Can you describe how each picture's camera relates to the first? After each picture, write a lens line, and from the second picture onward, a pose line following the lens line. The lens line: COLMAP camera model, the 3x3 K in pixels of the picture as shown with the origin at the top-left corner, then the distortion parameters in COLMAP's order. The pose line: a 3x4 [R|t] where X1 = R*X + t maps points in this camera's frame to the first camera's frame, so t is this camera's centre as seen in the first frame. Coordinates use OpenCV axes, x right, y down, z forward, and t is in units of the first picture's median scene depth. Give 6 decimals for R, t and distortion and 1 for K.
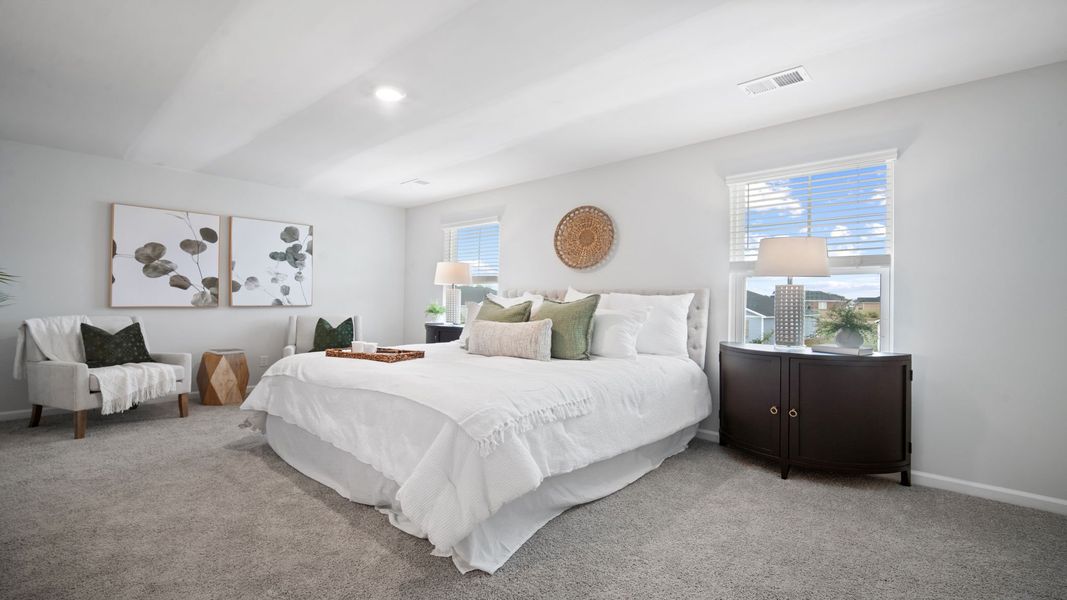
lens RADIAL K [[478.4, 0, 530.2], [0, 478.4, 293.7], [0, 0, 1]] dist [-0.010367, 0.008922]
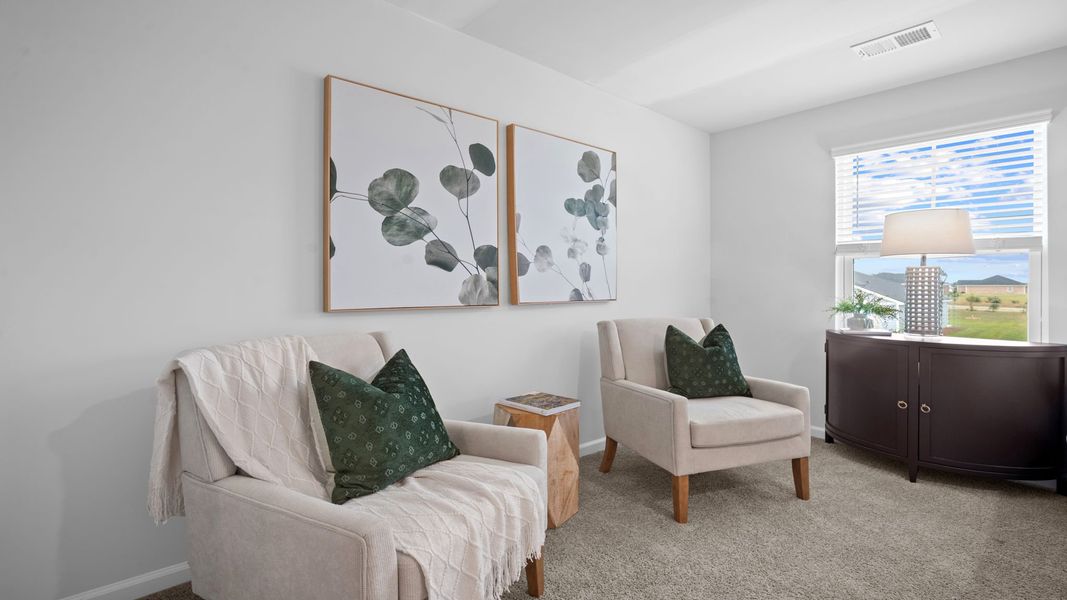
lens RADIAL K [[478.4, 0, 530.2], [0, 478.4, 293.7], [0, 0, 1]] dist [-0.010367, 0.008922]
pose [[0.995155, -0.007900, -0.098003, -0.581437], [0.010995, 0.999457, 0.031075, -0.000020], [0.097704, -0.032002, 0.994701, 0.517389]]
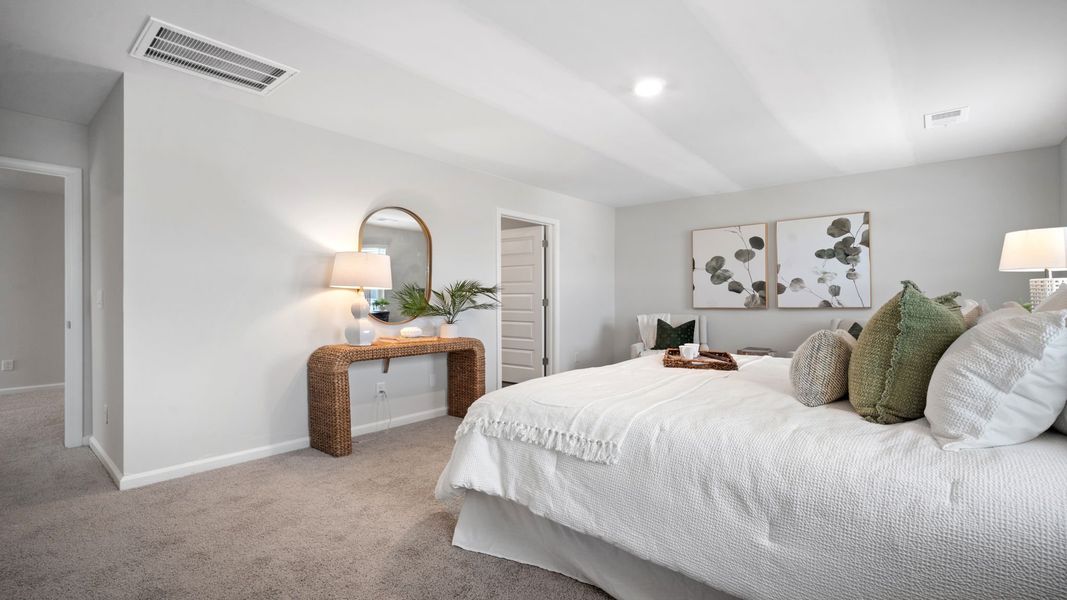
lens RADIAL K [[478.4, 0, 530.2], [0, 478.4, 293.7], [0, 0, 1]] dist [-0.010367, 0.008922]
pose [[0.036933, -0.025491, -0.998993, 0.404049], [0.019597, 0.999501, -0.024780, 0.010834], [0.999126, -0.018662, 0.037414, 0.438391]]
